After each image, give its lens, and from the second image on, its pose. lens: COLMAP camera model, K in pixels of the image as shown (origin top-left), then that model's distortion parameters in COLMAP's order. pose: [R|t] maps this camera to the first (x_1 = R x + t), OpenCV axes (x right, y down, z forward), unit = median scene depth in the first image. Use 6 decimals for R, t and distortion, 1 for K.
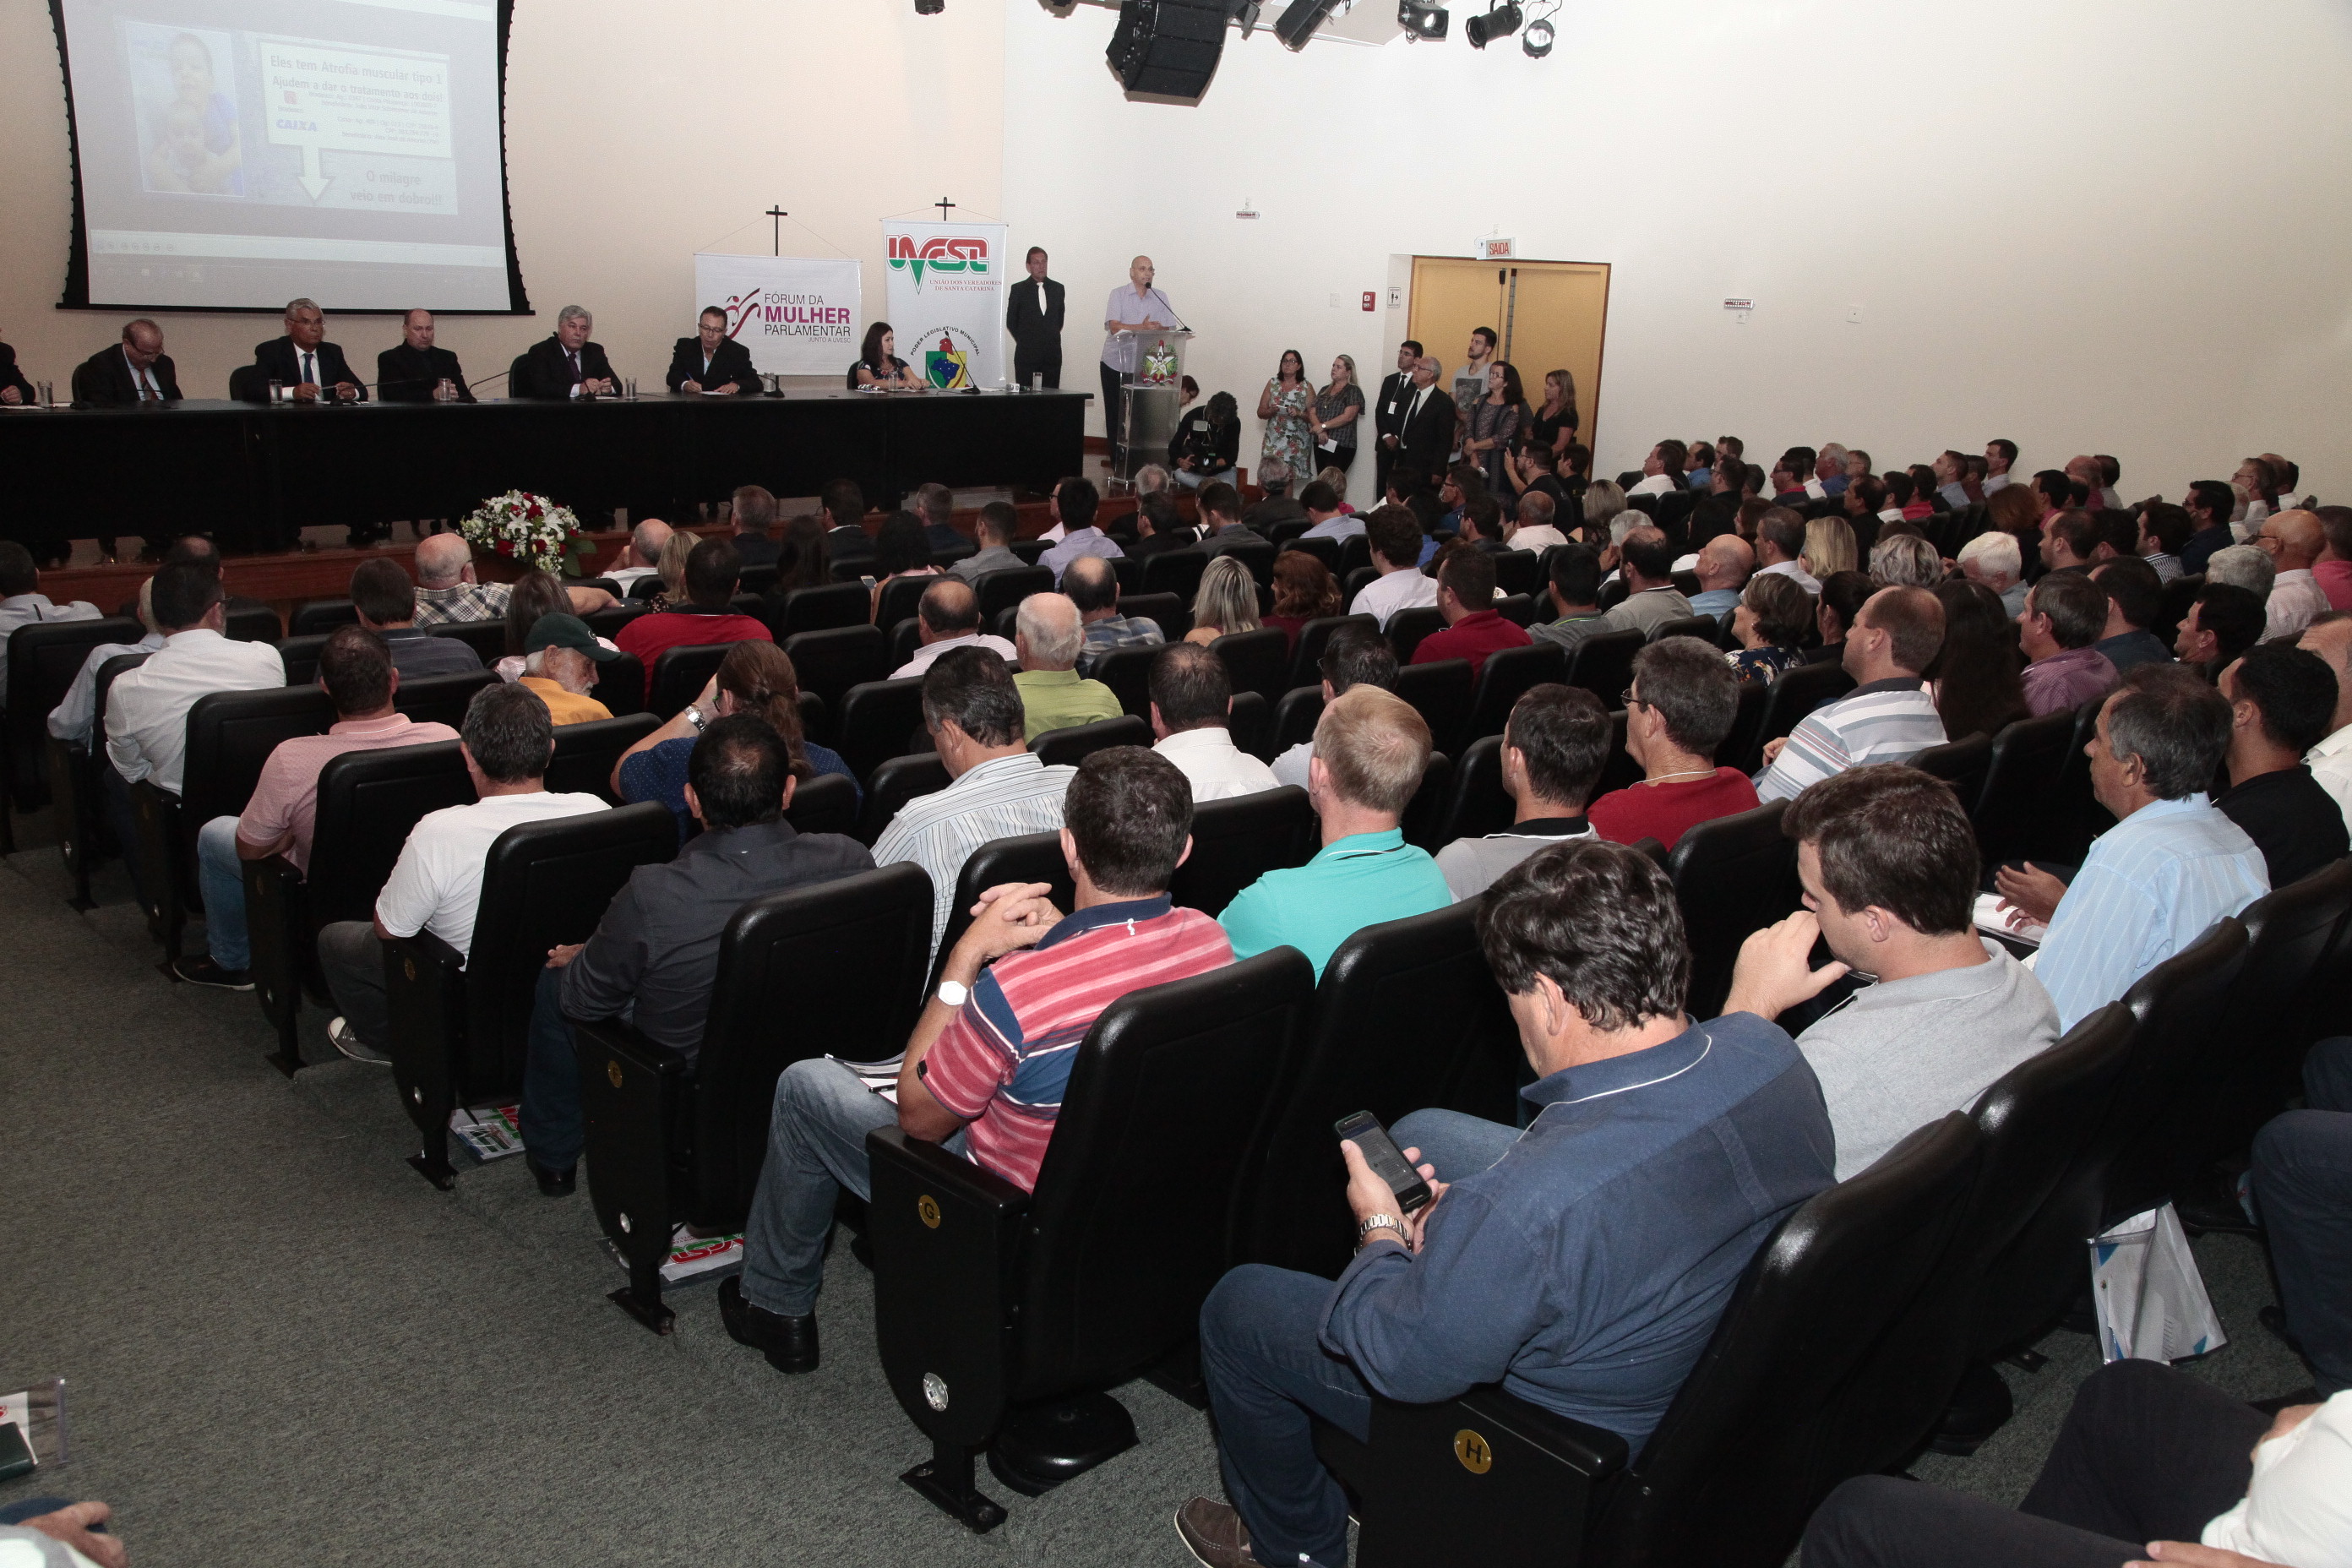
lens RADIAL K [[1967.3, 0, 1176.0], [0, 1967.3, 784.0], [0, 0, 1]] dist [-0.027784, 0.060155]
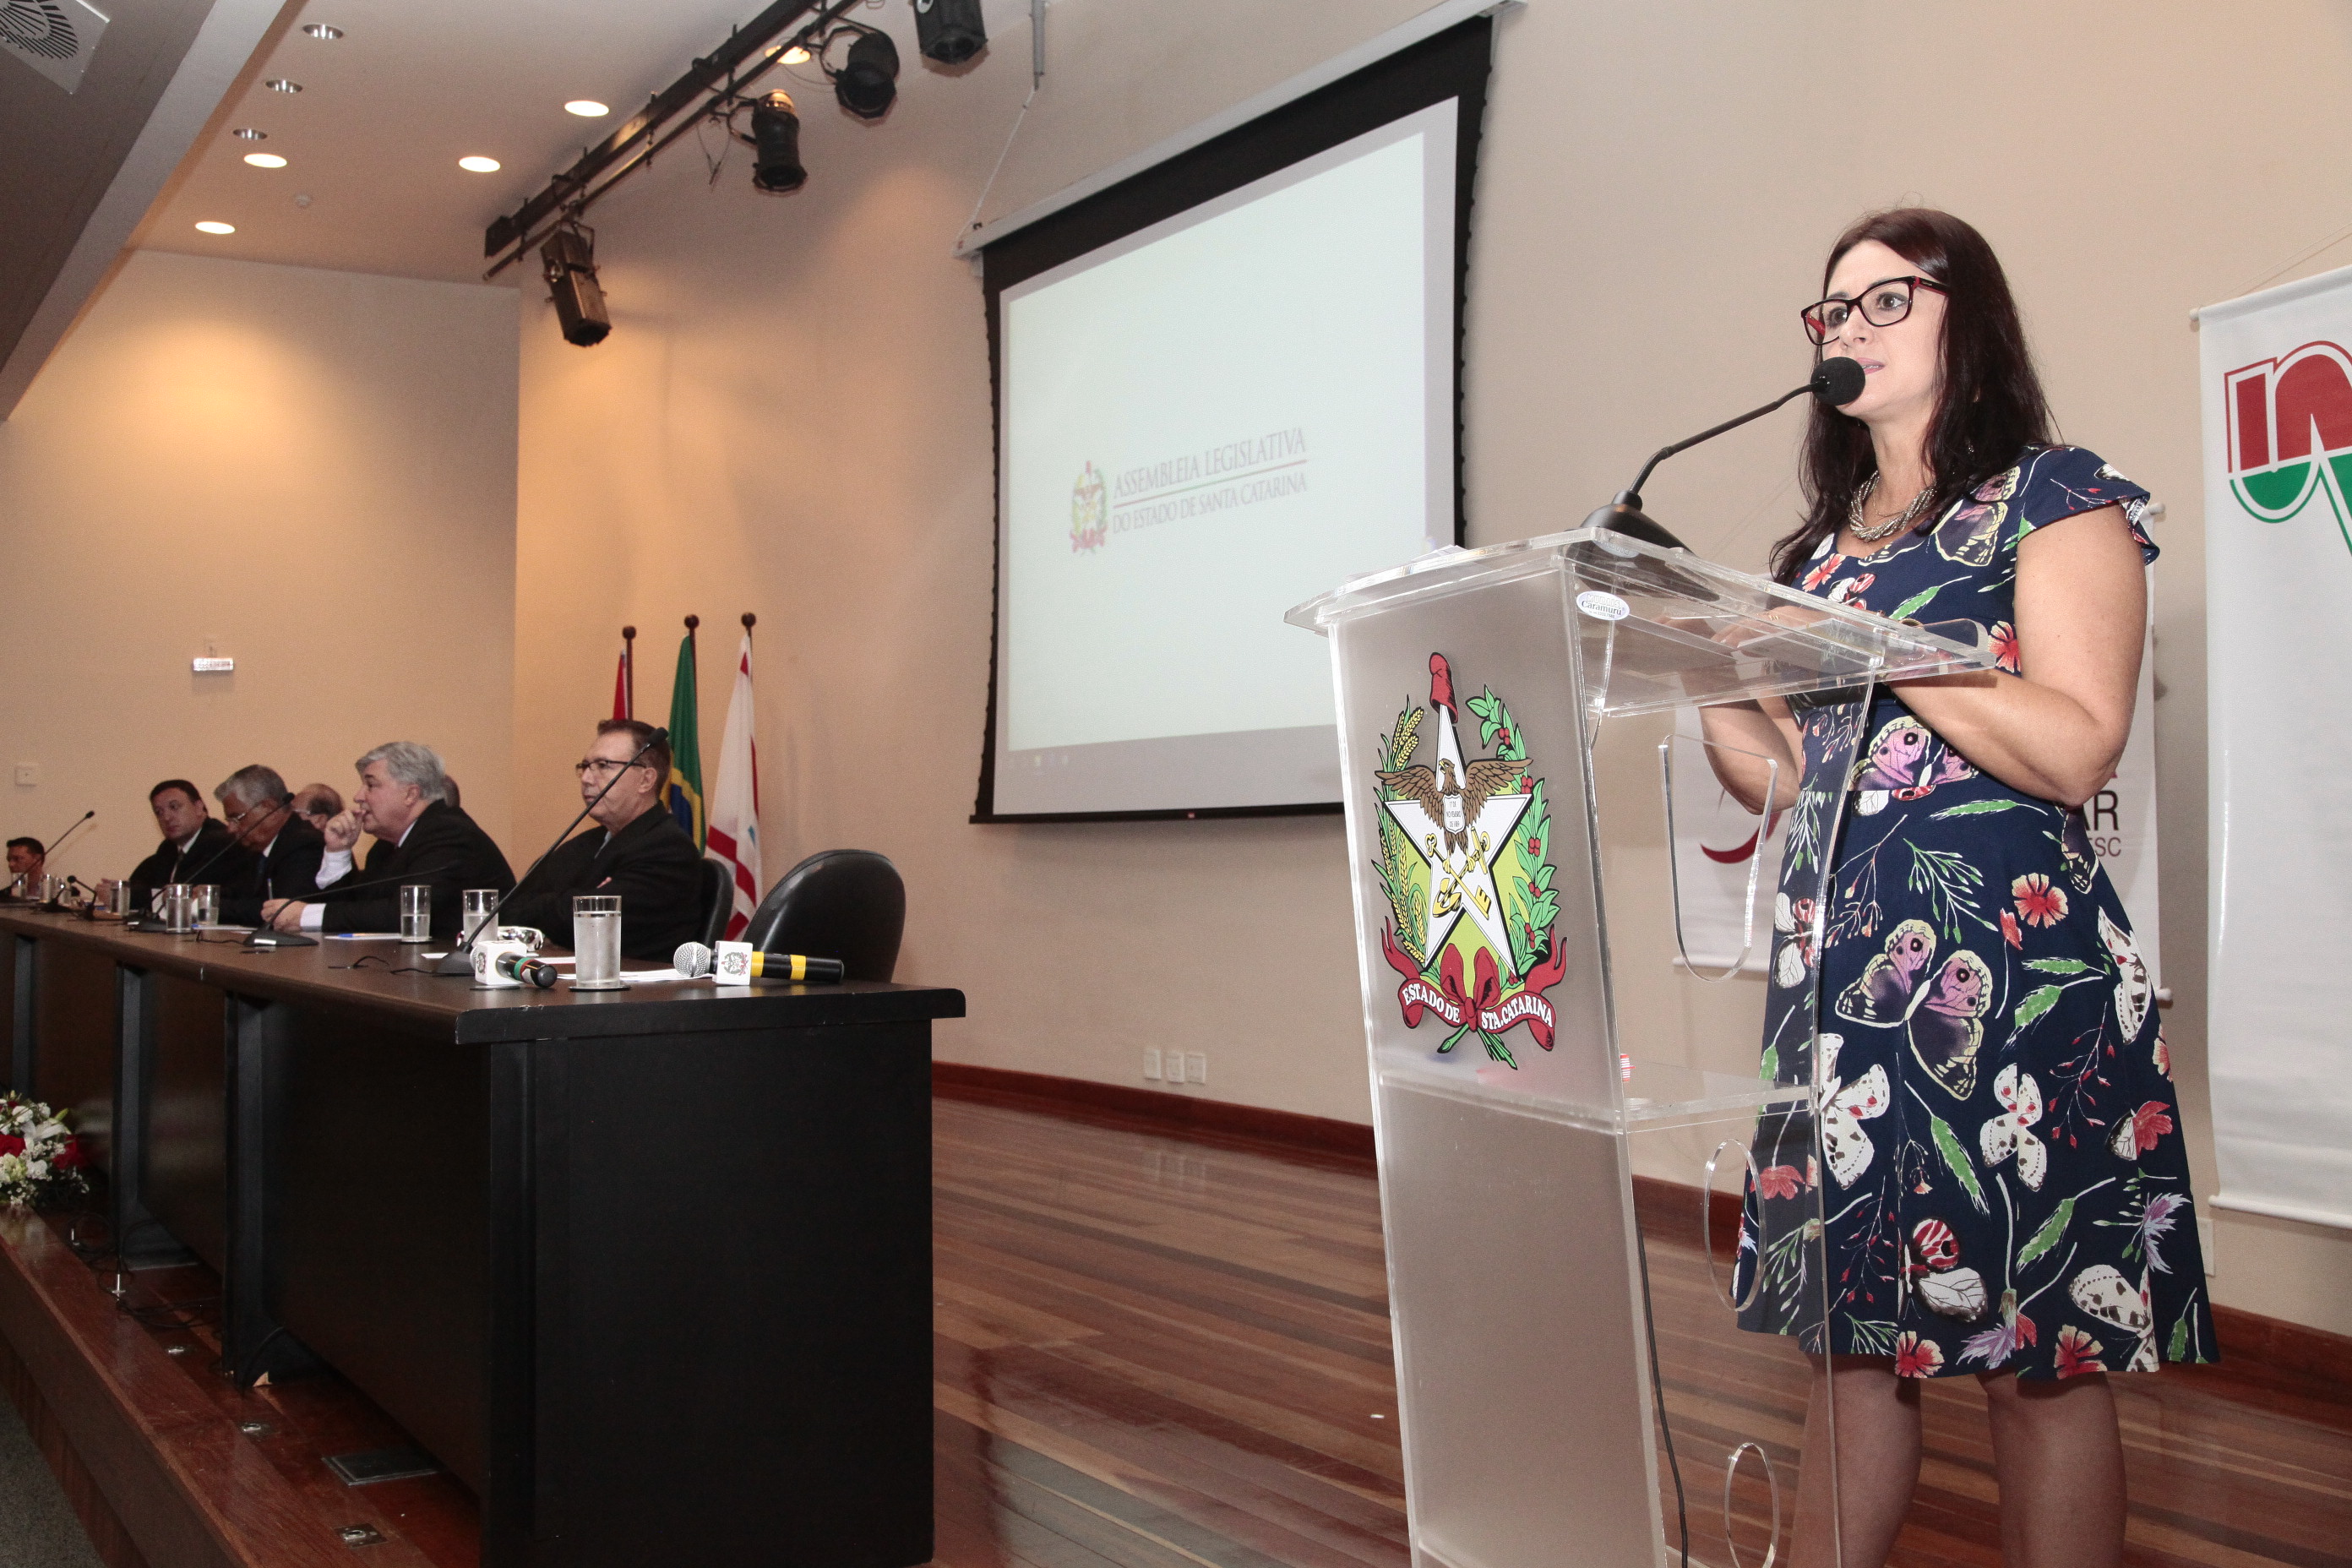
lens RADIAL K [[2170.5, 0, 1165.6], [0, 2170.5, 750.5], [0, 0, 1]] dist [-0.054043, 0.118117]
pose [[-0.186151, -0.093787, -0.978035, 0.126029], [-0.261627, 0.964226, -0.042667, -0.231804], [0.947048, 0.247938, -0.204028, 1.110217]]
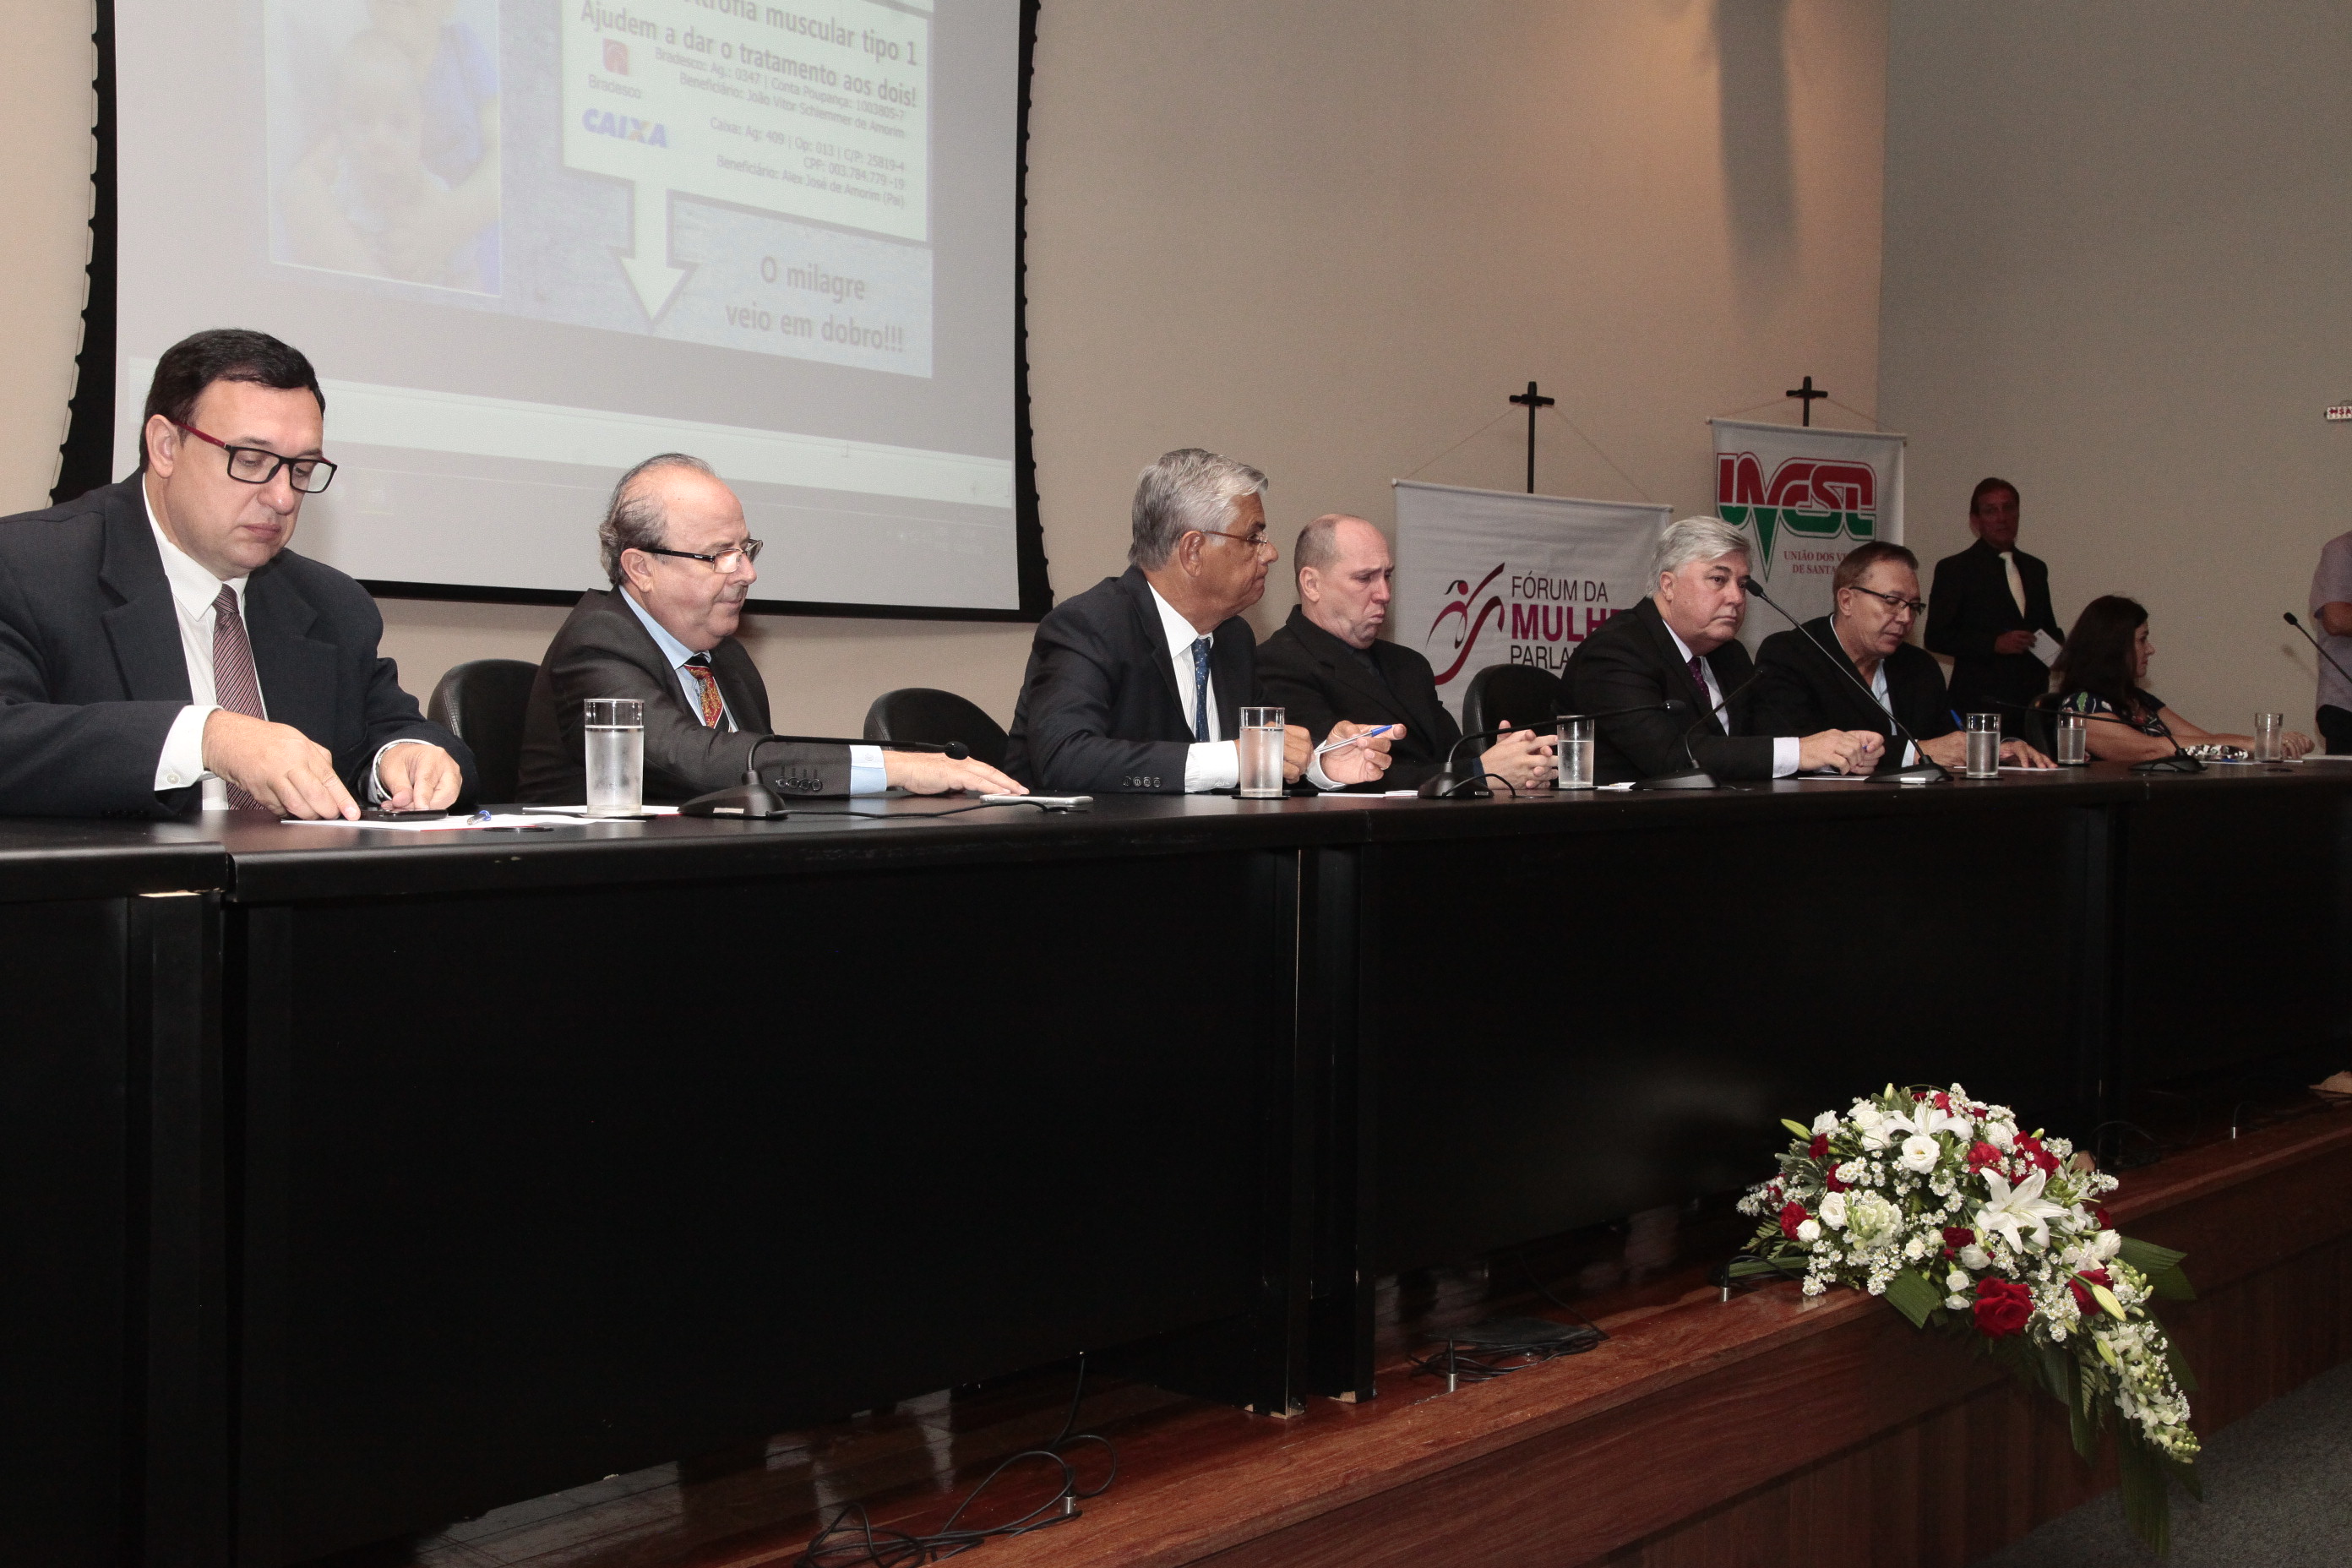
lens RADIAL K [[2631.9, 0, 1176.0], [0, 2631.9, 784.0], [0, 0, 1]] dist [0.034295, 0.011571]
pose [[0.996317, -0.033886, 0.078762, -0.377876], [0.050775, 0.973378, -0.223513, -0.088698], [-0.069091, 0.226689, 0.971514, 0.509724]]
